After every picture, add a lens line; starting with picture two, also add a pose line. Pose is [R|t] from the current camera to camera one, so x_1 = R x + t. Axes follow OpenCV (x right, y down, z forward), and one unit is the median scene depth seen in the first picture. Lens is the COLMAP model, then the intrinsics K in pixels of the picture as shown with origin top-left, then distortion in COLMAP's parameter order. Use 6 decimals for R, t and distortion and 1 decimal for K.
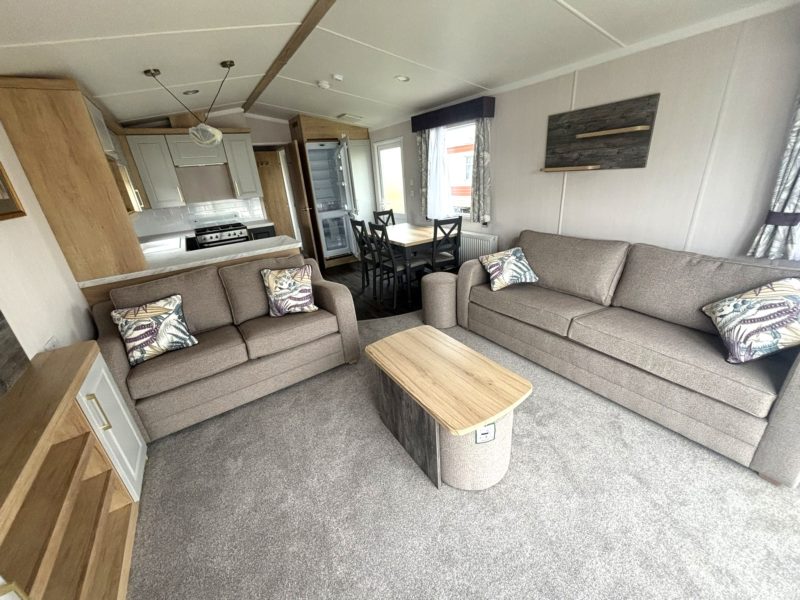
lens RADIAL K [[317.5, 0, 403.6], [0, 317.5, 296.1], [0, 0, 1]] dist [0.000382, -0.000008]
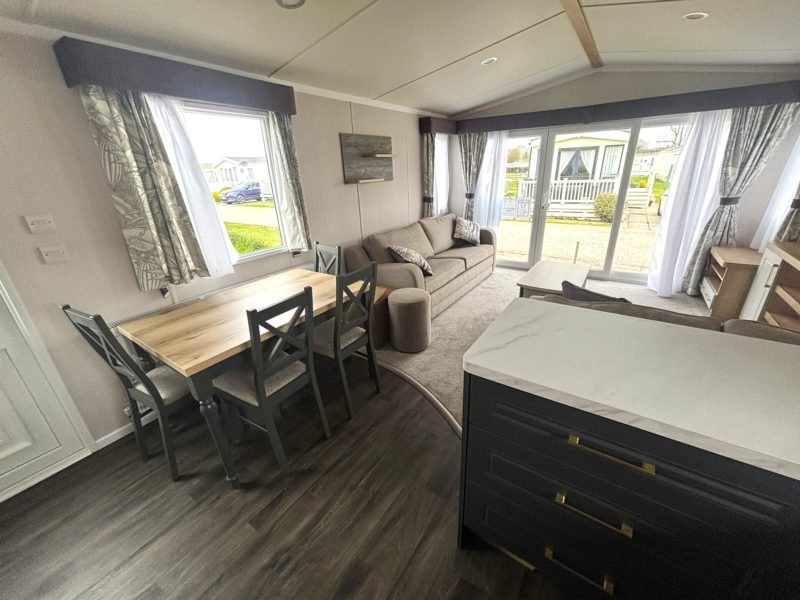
lens RADIAL K [[317.5, 0, 403.6], [0, 317.5, 296.1], [0, 0, 1]] dist [0.000382, -0.000008]
pose [[-0.337326, -0.267612, 0.902549, -0.773847], [0.408648, 0.822076, 0.396482, -0.470069], [-0.848067, 0.502569, -0.167949, 1.330079]]
